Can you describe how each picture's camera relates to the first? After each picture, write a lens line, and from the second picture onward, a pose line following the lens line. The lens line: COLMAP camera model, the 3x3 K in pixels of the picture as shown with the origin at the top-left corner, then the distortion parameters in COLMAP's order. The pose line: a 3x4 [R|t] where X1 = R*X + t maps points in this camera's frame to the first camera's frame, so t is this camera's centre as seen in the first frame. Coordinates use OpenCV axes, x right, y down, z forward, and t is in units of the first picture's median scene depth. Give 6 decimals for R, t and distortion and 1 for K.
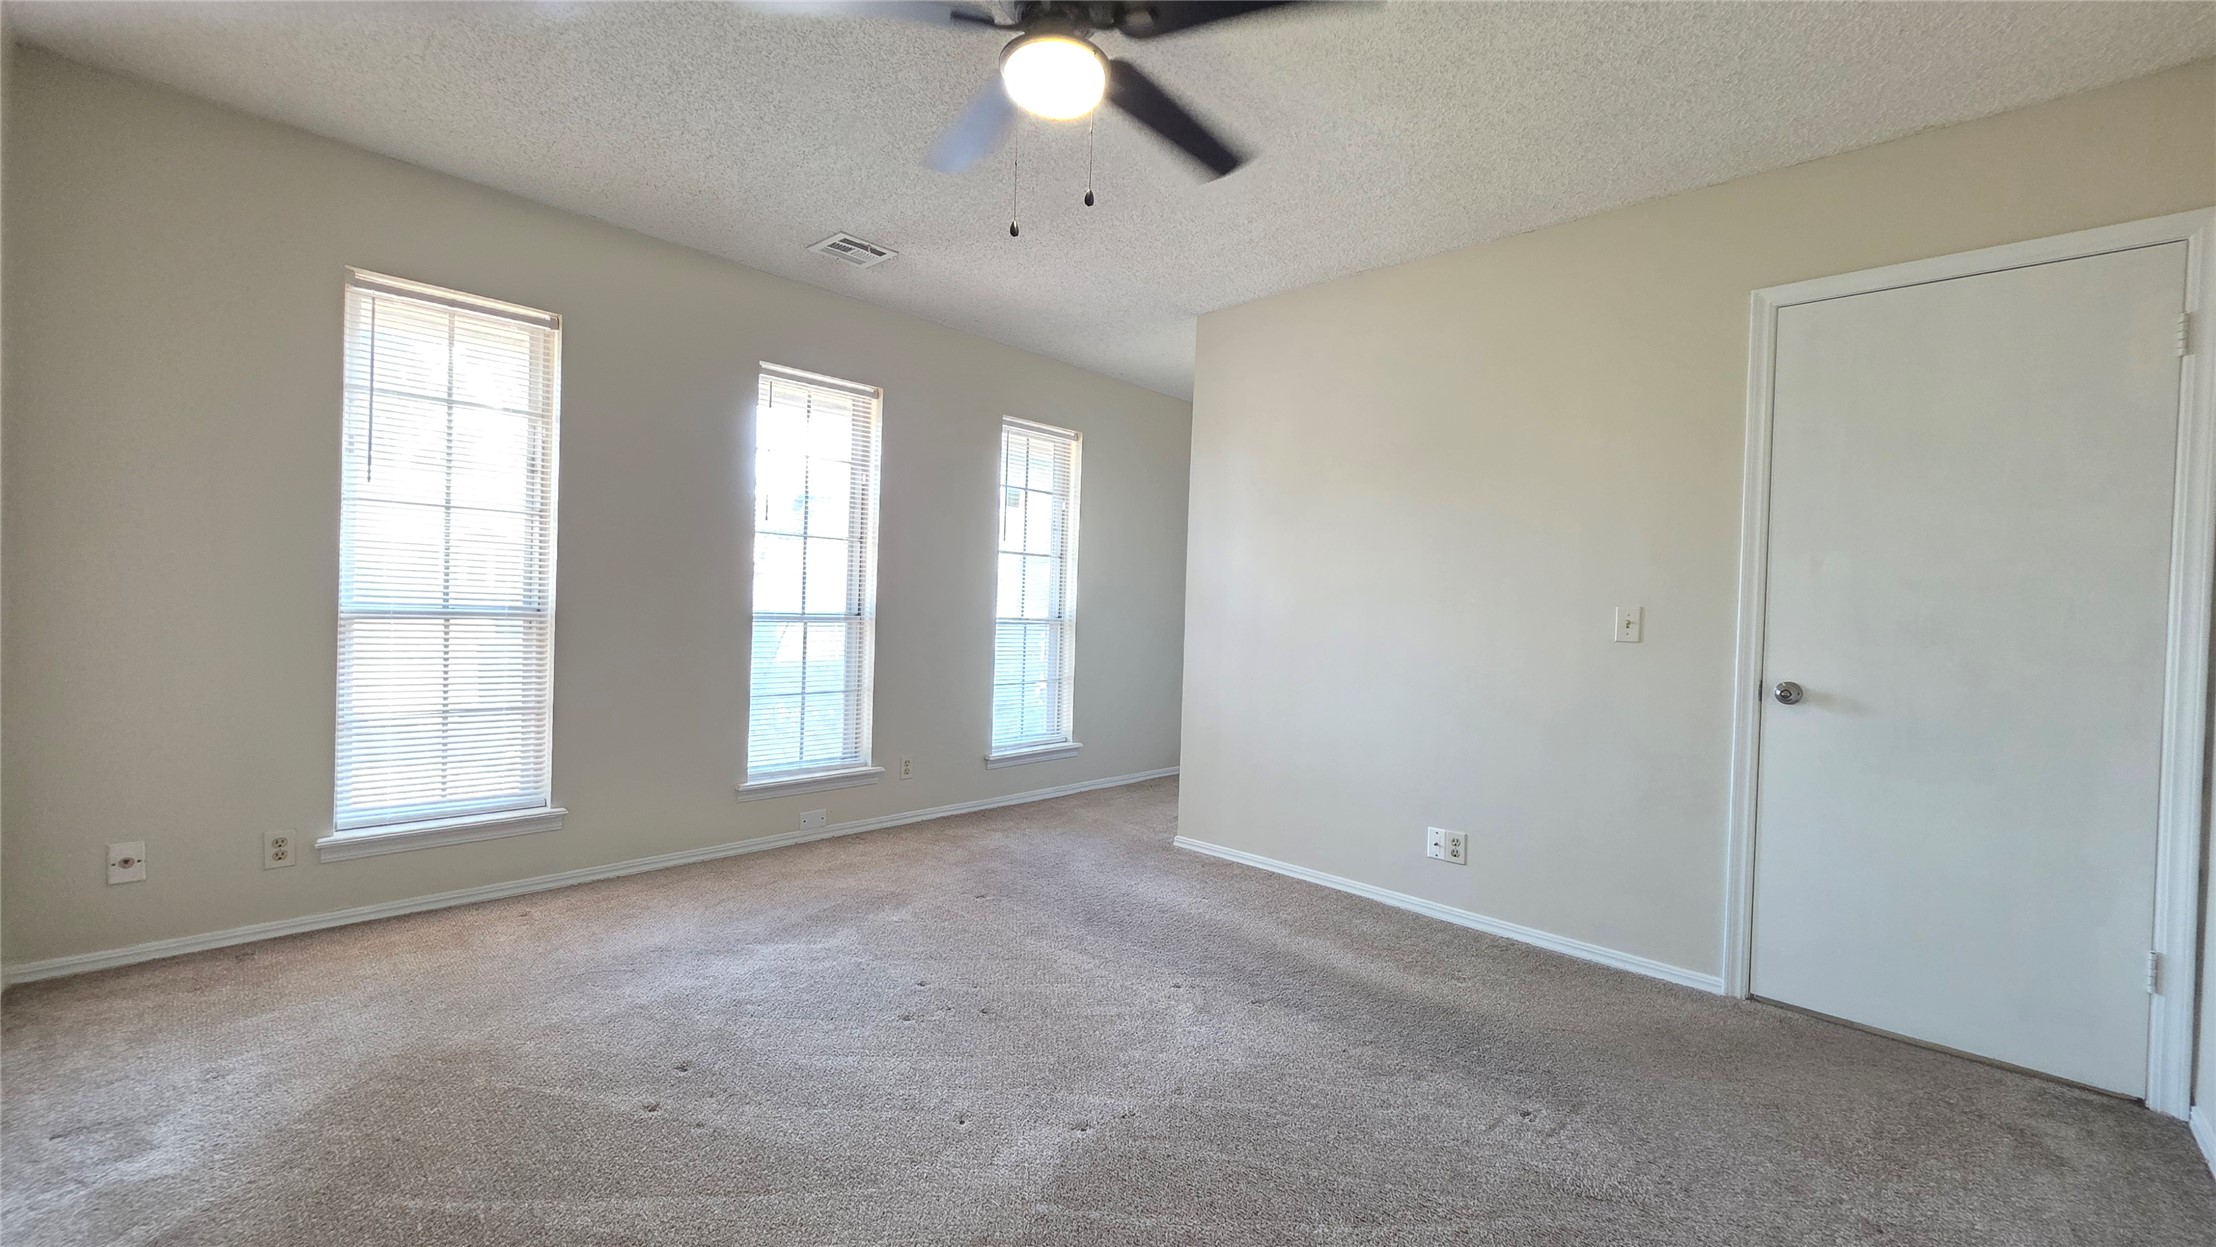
lens RADIAL K [[882.3, 0, 1116.7], [0, 882.3, 624.9], [0, 0, 1]] dist [-0.002105, 0.000011]
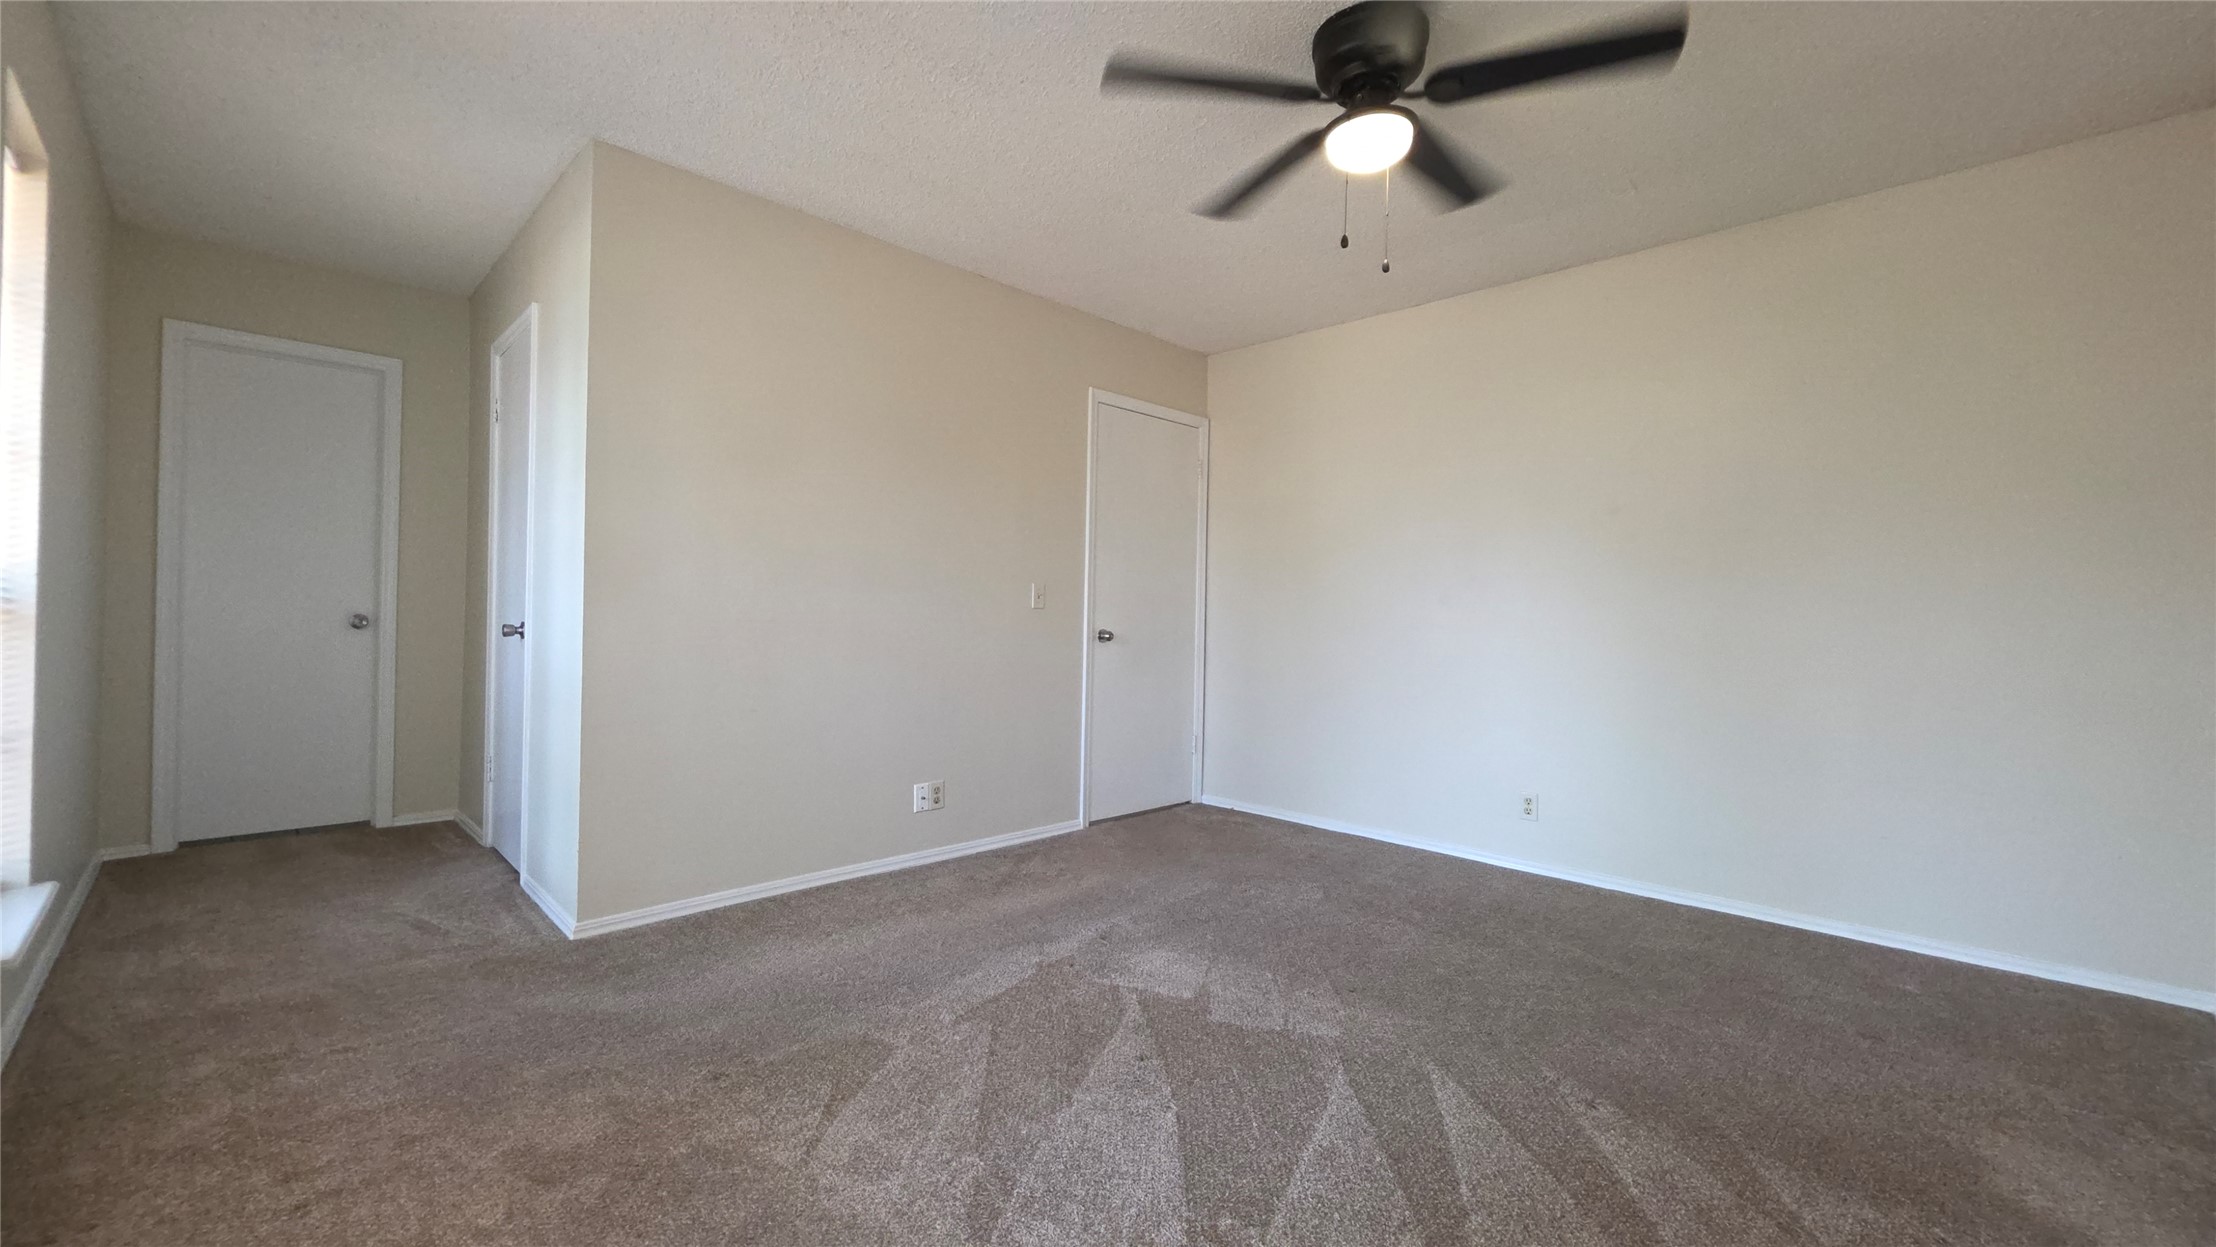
lens RADIAL K [[882.3, 0, 1112.4], [0, 882.3, 620.2], [0, 0, 1]] dist [-0.002105, 0.000011]
pose [[0.021394, -0.037806, 0.999056, -0.674233], [0.005561, 0.999274, 0.037695, -0.011995], [-0.999756, 0.004749, 0.021588, 0.691305]]
